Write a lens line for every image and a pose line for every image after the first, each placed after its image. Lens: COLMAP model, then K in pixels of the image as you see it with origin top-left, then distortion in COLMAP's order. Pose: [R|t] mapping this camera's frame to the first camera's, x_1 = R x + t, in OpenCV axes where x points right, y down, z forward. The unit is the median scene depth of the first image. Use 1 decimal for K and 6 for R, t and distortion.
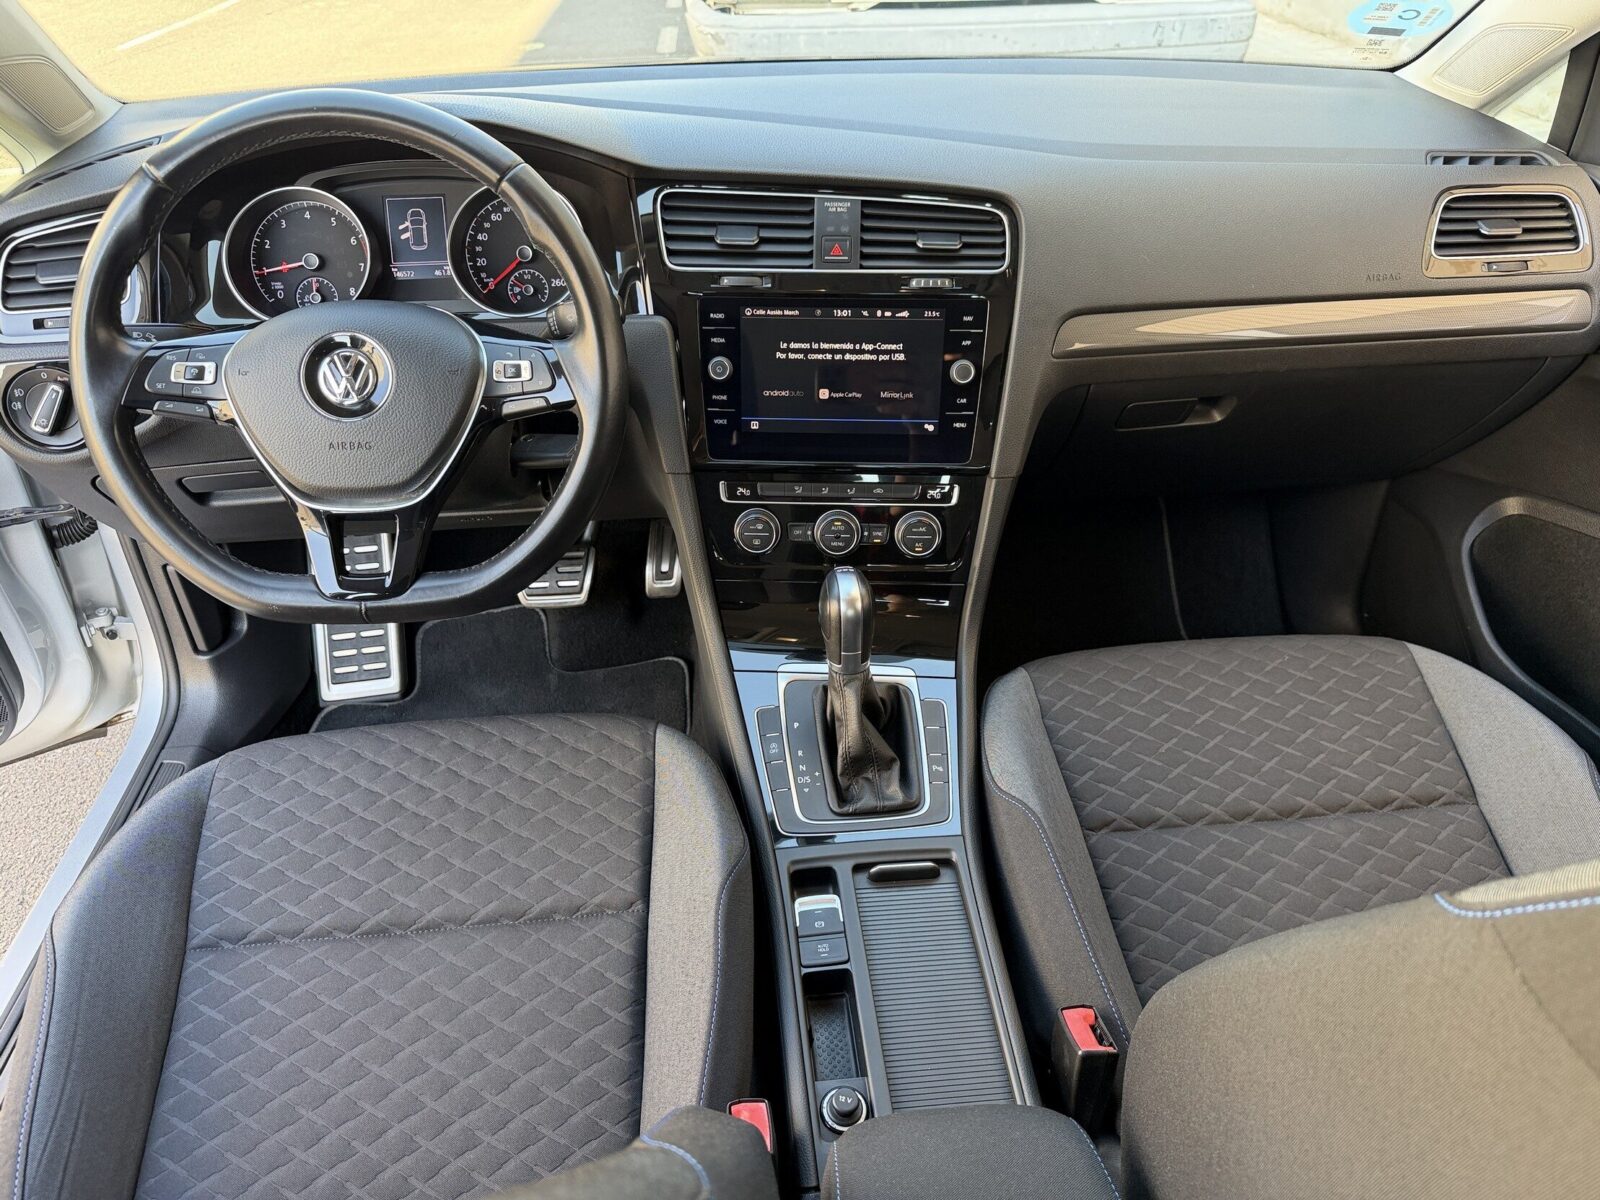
lens RADIAL K [[1130.3, 0, 800.0], [0, 1130.3, 600.0], [0, 0, 1]] dist [-0.001745, 0.004959]
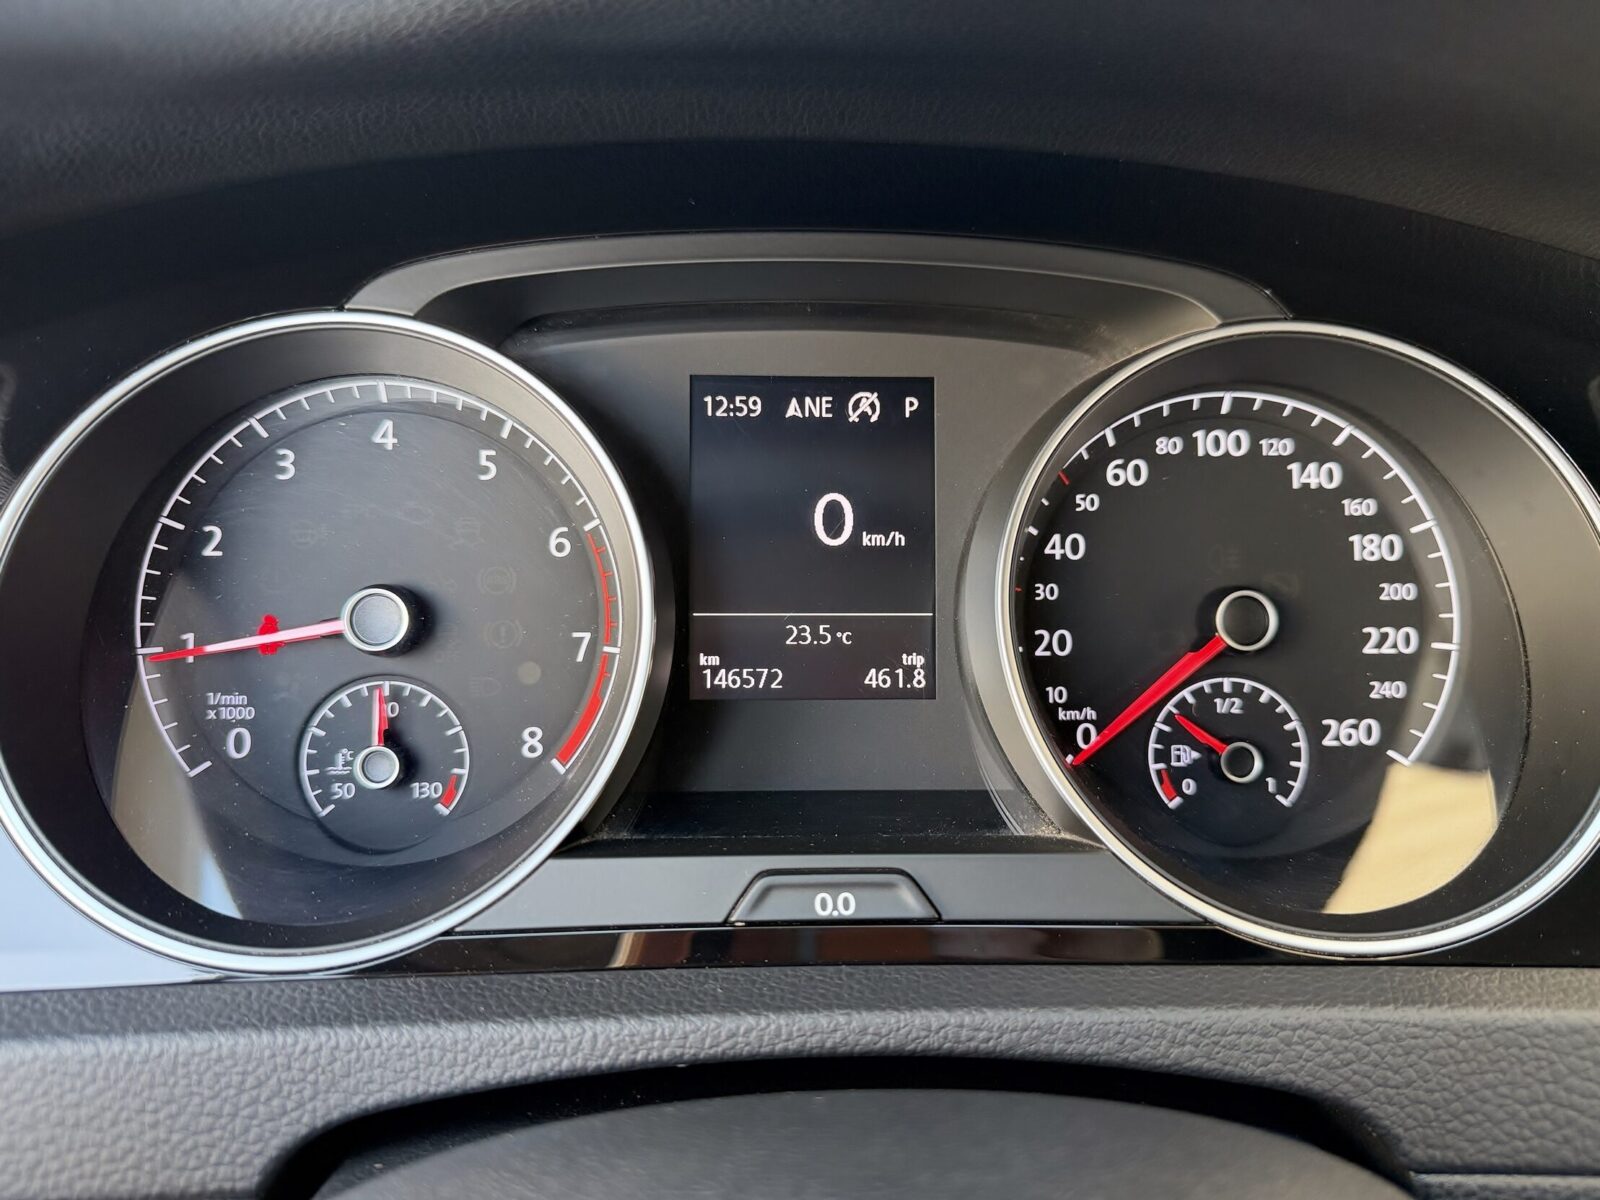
lens RADIAL K [[1130.3, 0, 800.0], [0, 1130.3, 600.0], [0, 0, 1]] dist [-0.001745, 0.004959]
pose [[0.998639, 0.045800, -0.024947, -0.311274], [-0.049642, 0.981393, -0.185482, -0.243196], [0.015988, 0.186468, 0.982331, 0.705507]]
